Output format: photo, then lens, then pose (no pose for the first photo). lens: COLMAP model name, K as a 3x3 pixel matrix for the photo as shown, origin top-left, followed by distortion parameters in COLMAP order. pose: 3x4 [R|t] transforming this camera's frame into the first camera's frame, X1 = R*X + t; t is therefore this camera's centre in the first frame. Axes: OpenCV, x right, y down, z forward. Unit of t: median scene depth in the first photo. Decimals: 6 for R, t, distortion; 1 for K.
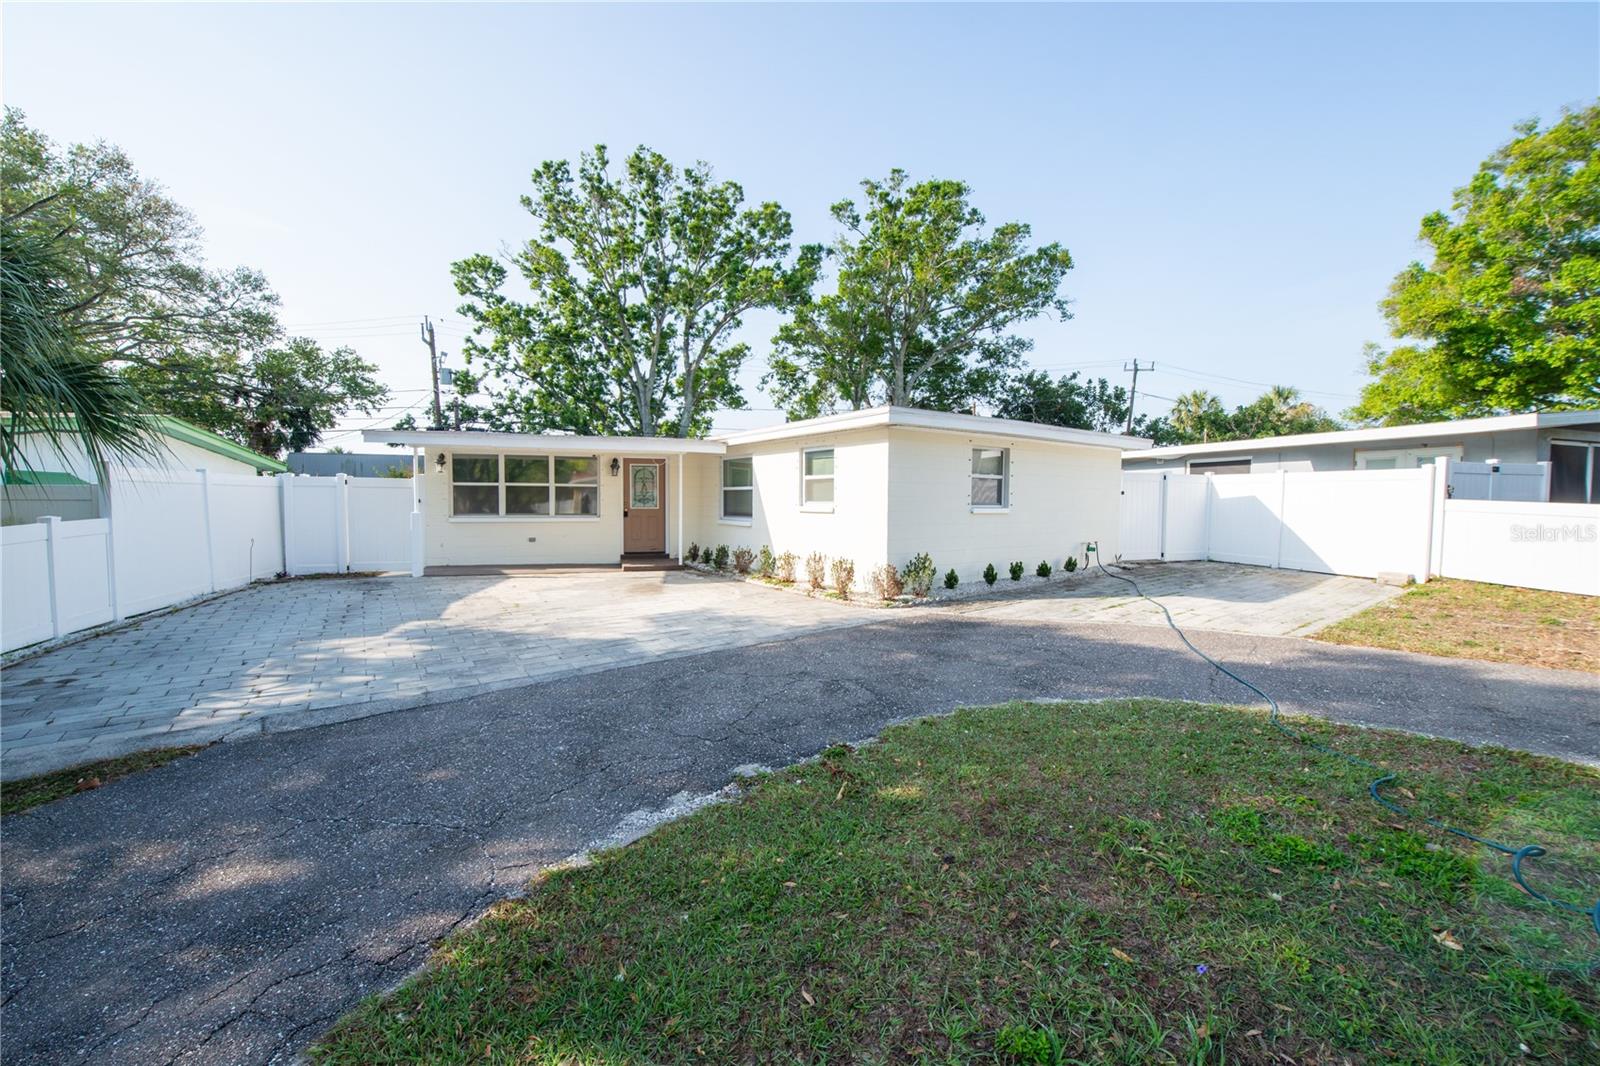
lens RADIAL K [[613.6, 0, 788.1], [0, 613.6, 525.4], [0, 0, 1]] dist [-0.001514, -0.000156]
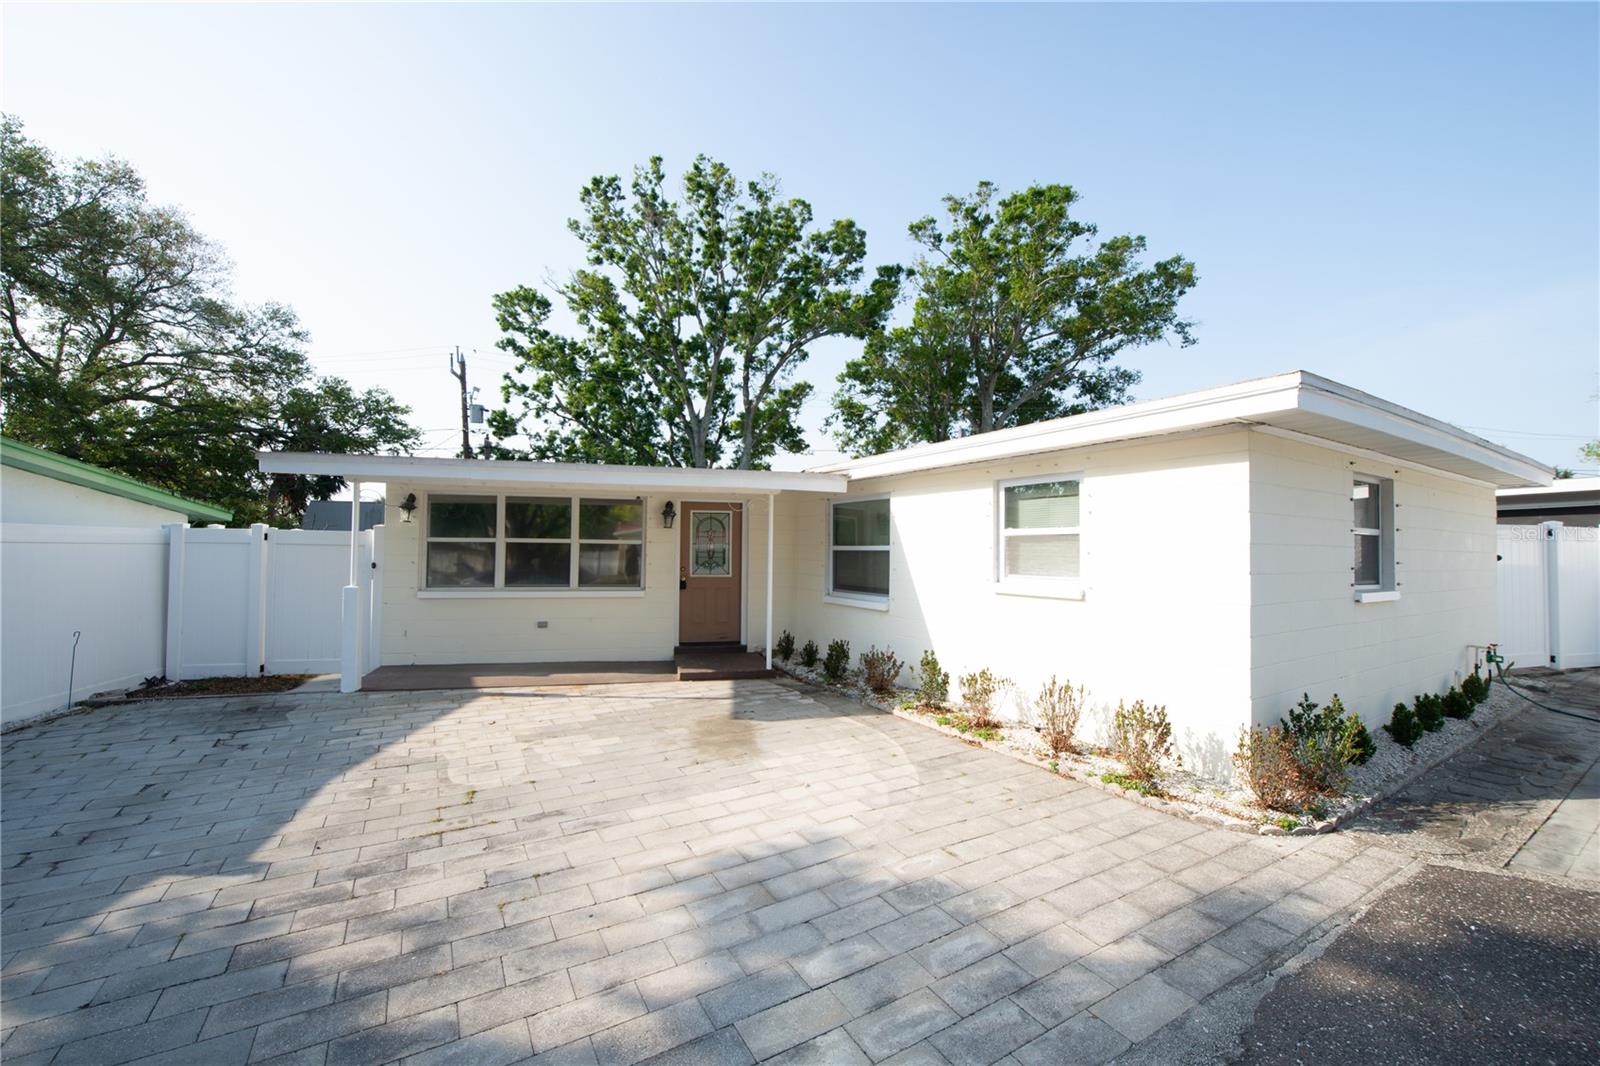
lens RADIAL K [[632.3, 0, 800.0], [0, 632.3, 533.0], [0, 0, 1]] dist [-0.001448, -0.000147]
pose [[0.998248, 0.002115, -0.059126, -0.033835], [-0.006286, 0.997496, -0.070443, -0.009531], [0.058829, 0.070691, 0.995762, 0.110995]]
